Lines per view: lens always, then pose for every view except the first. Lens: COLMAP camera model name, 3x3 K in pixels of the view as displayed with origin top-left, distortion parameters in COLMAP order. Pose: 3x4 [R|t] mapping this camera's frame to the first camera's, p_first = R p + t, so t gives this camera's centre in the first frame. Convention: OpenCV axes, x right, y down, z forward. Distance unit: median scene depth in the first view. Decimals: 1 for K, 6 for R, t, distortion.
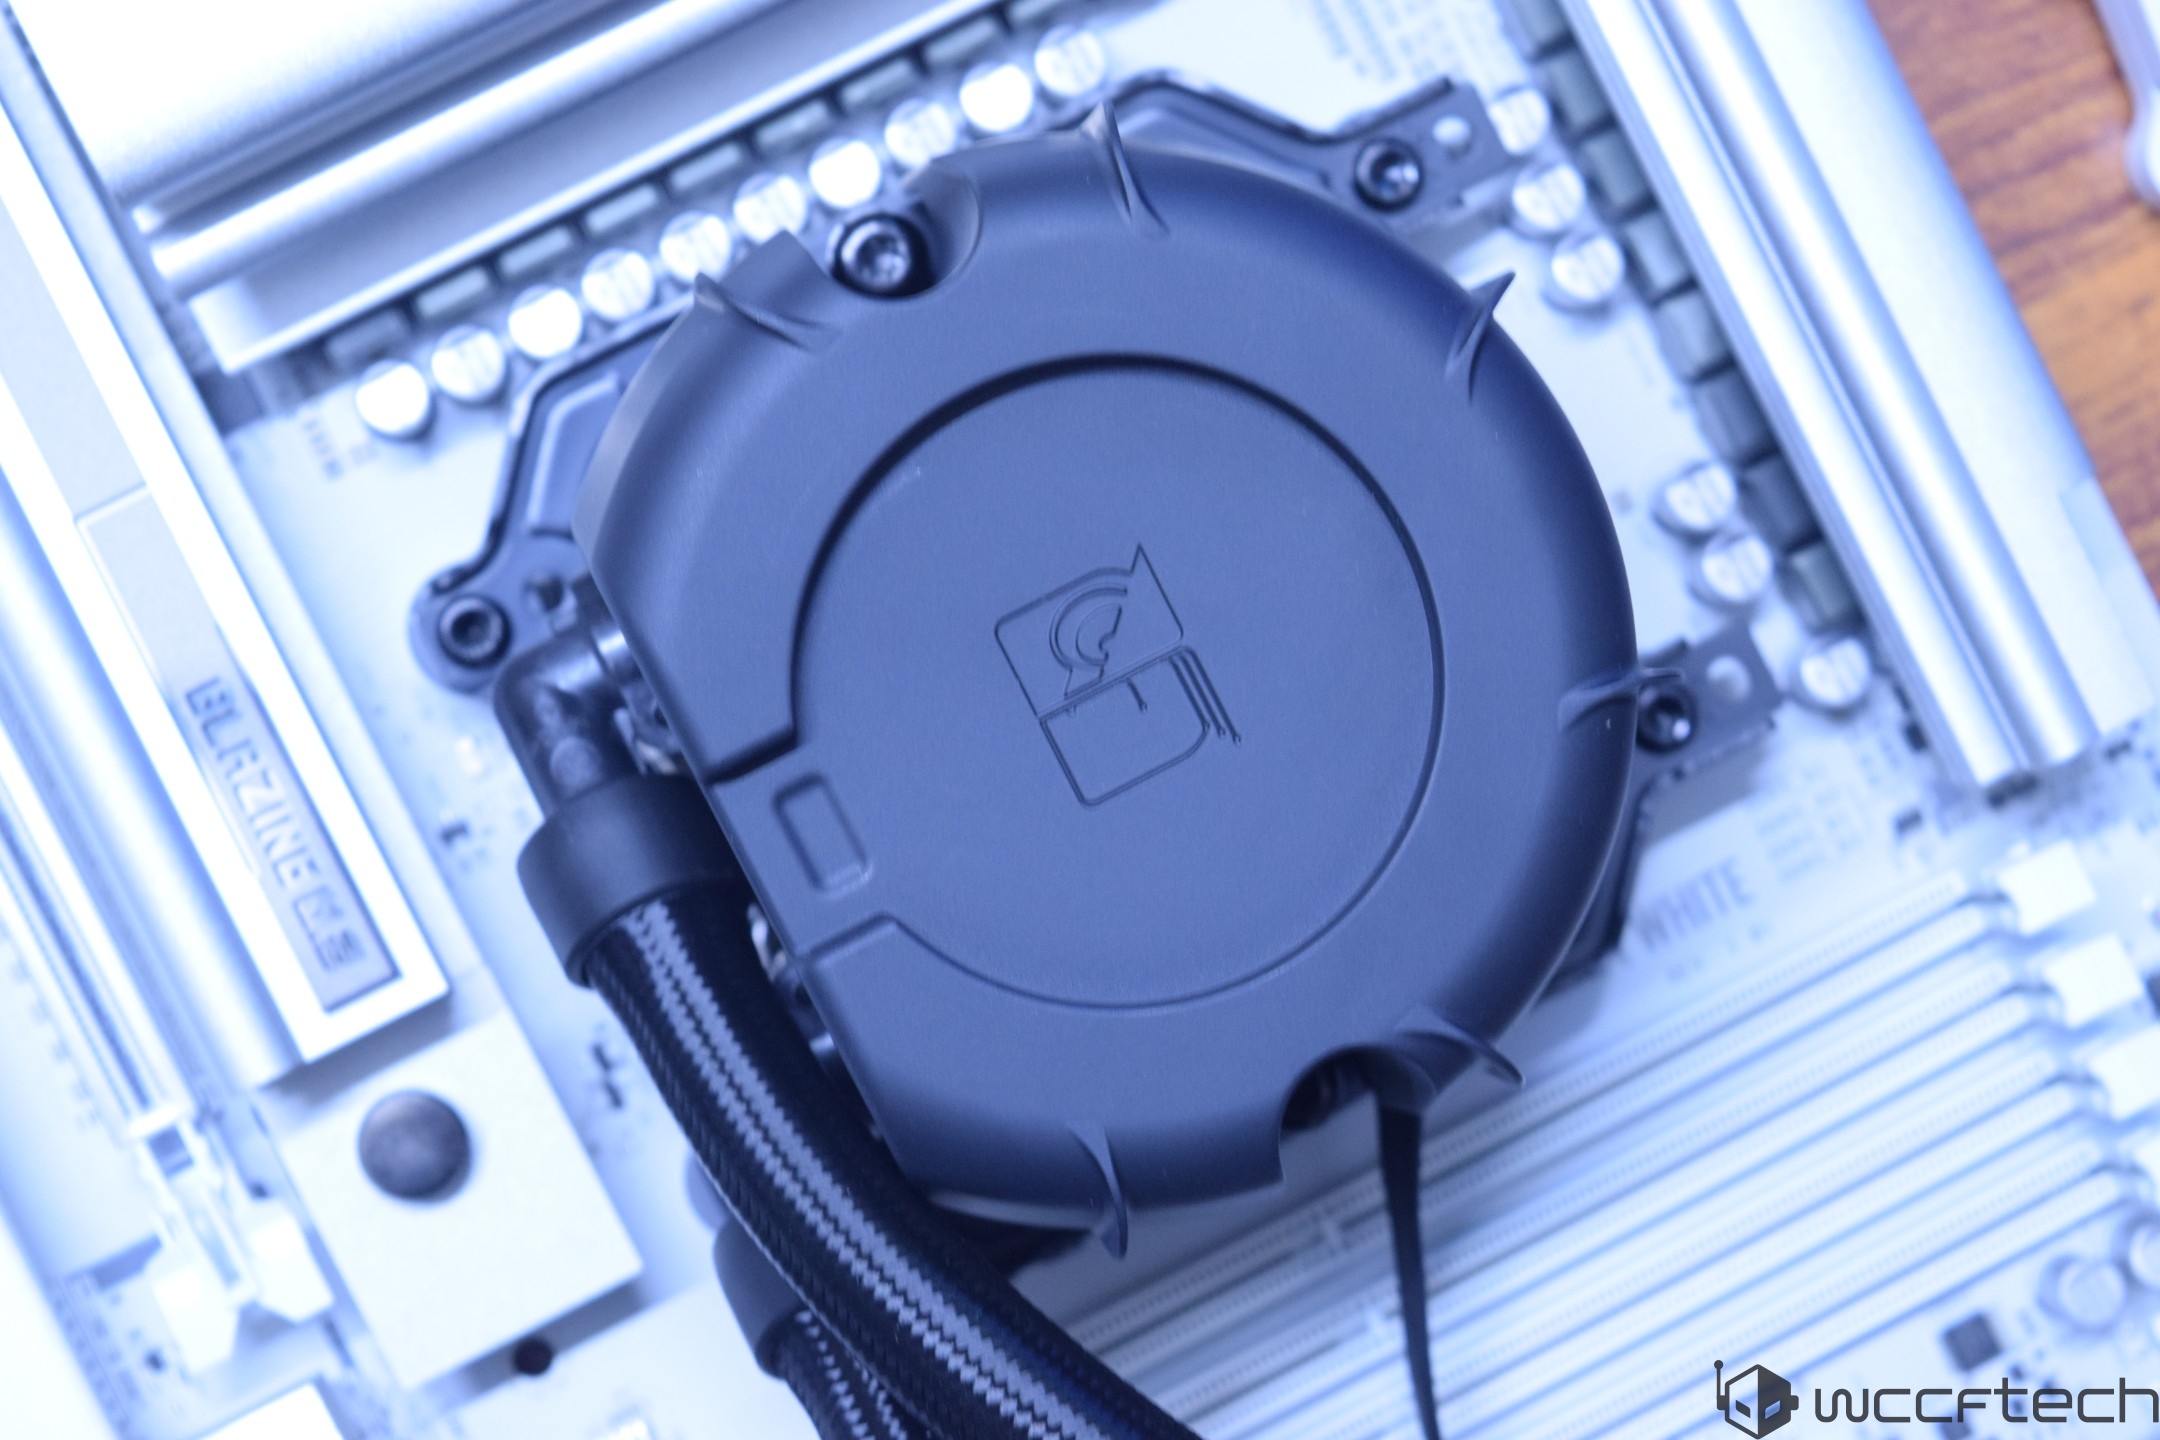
lens RADIAL K [[6274.9, 0, 1089.3], [0, 6274.9, 652.7], [0, 0, 1]] dist [0.293030, 0.000000]
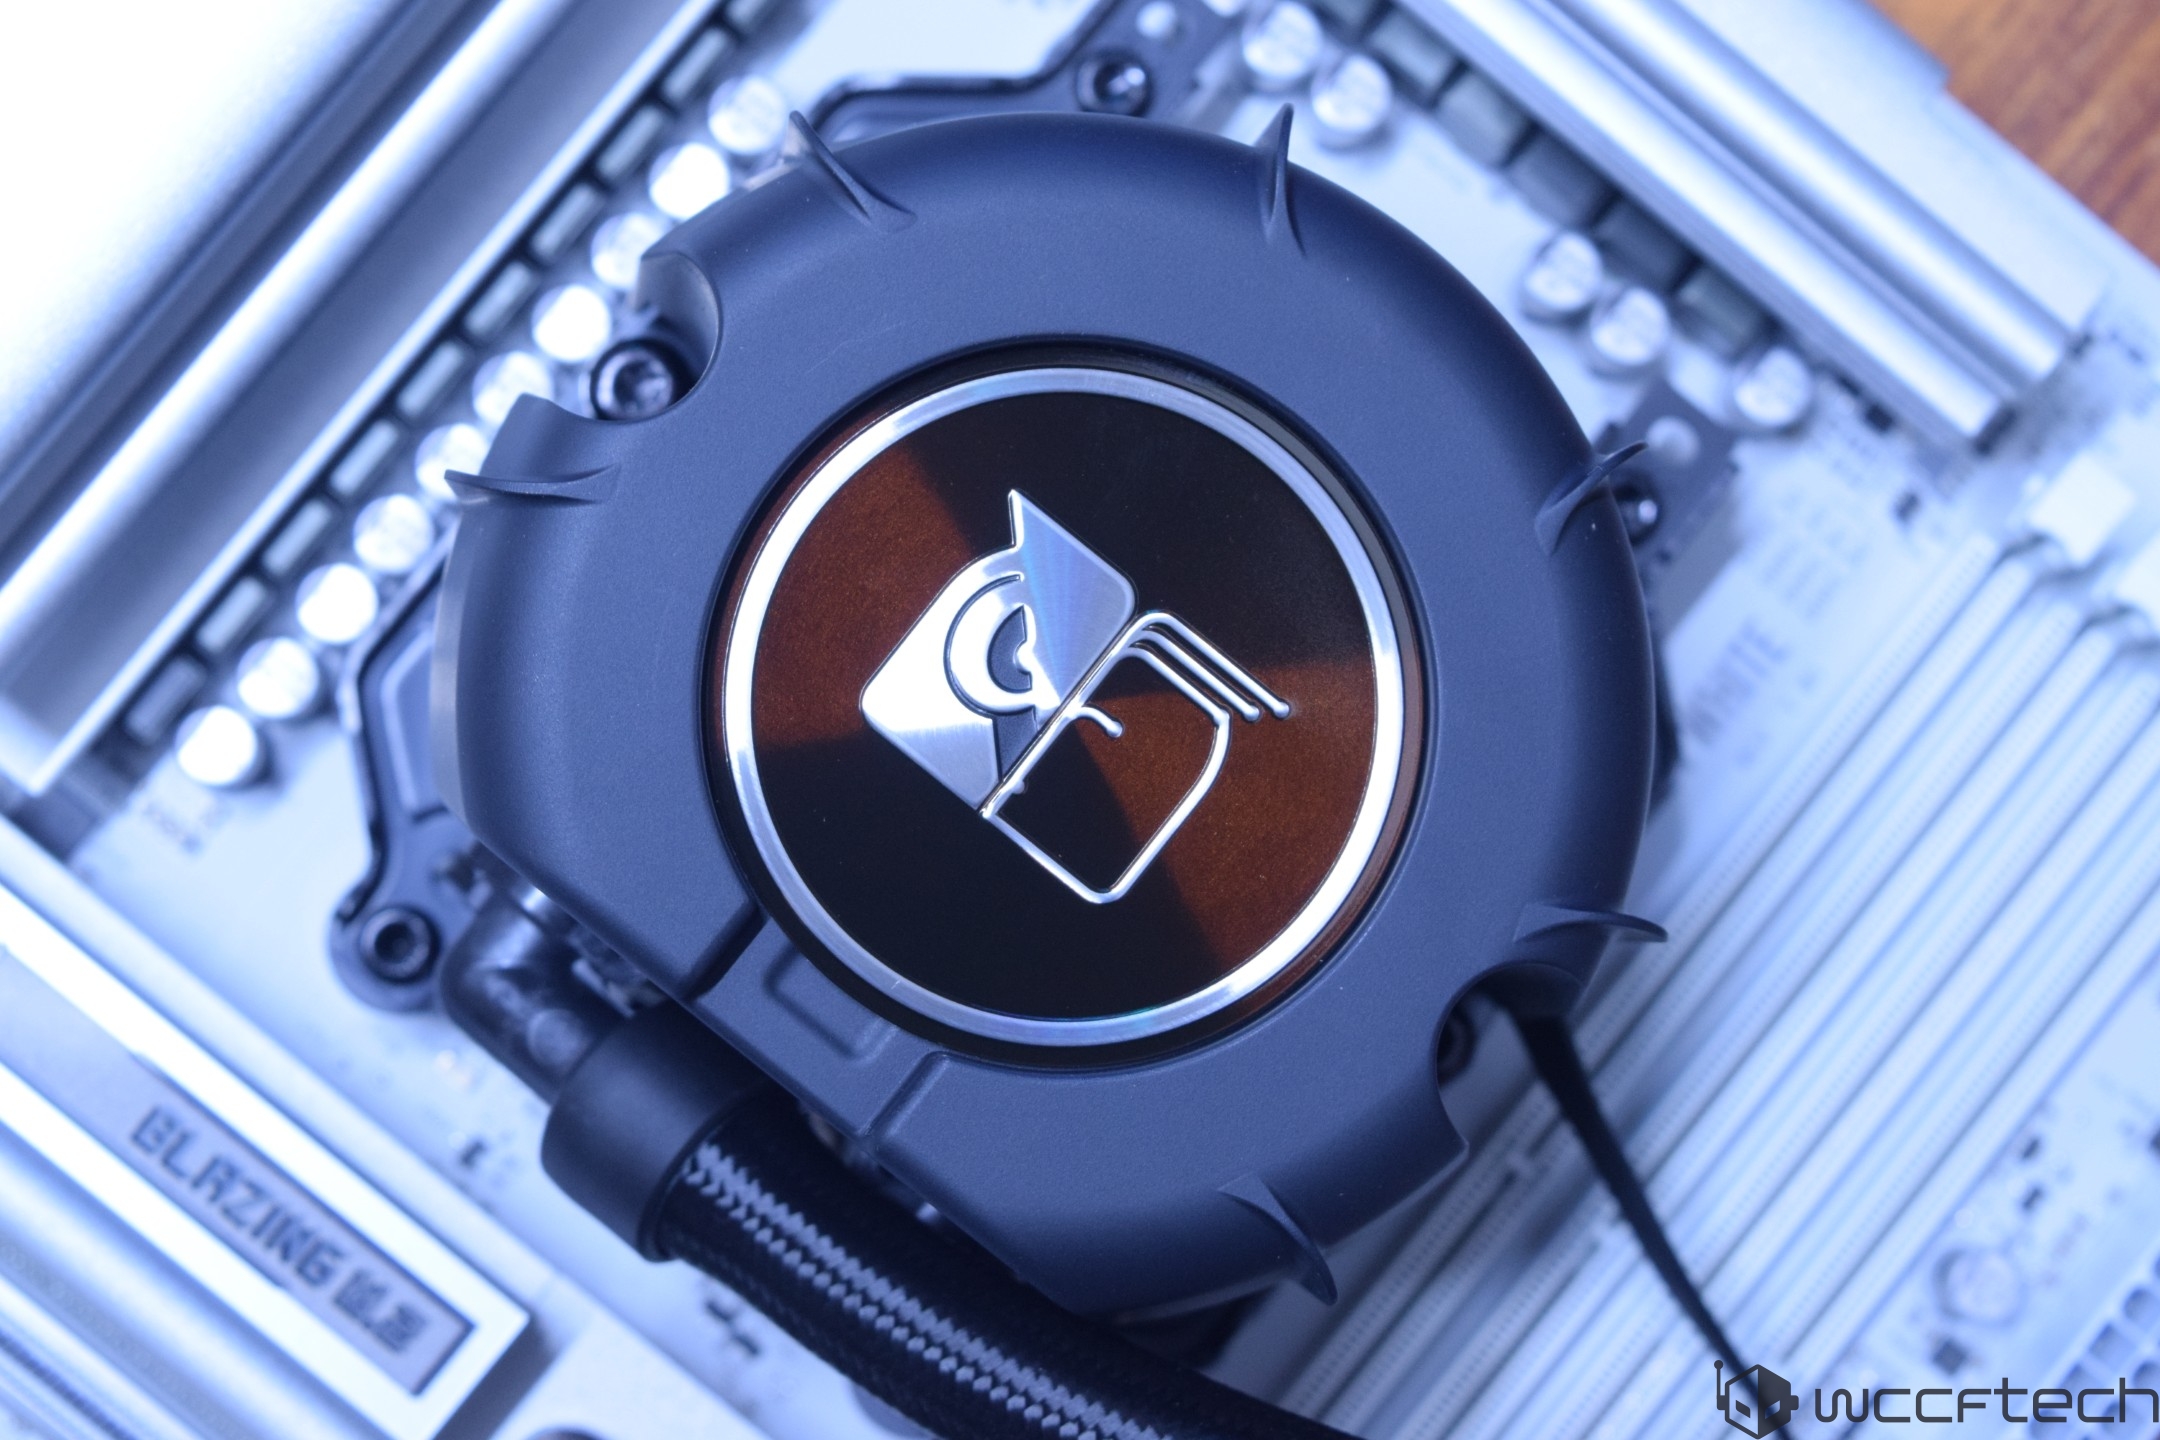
lens RADIAL K [[4430.3, 0, 1081.8], [0, 4430.3, 726.4], [0, 0, 1]] dist [0.086017, 0.000000]
pose [[0.914847, -0.403617, 0.012193, -0.002350], [0.403655, 0.914911, -0.000778, 0.008042], [-0.010841, 0.005634, 0.999925, 0.353796]]
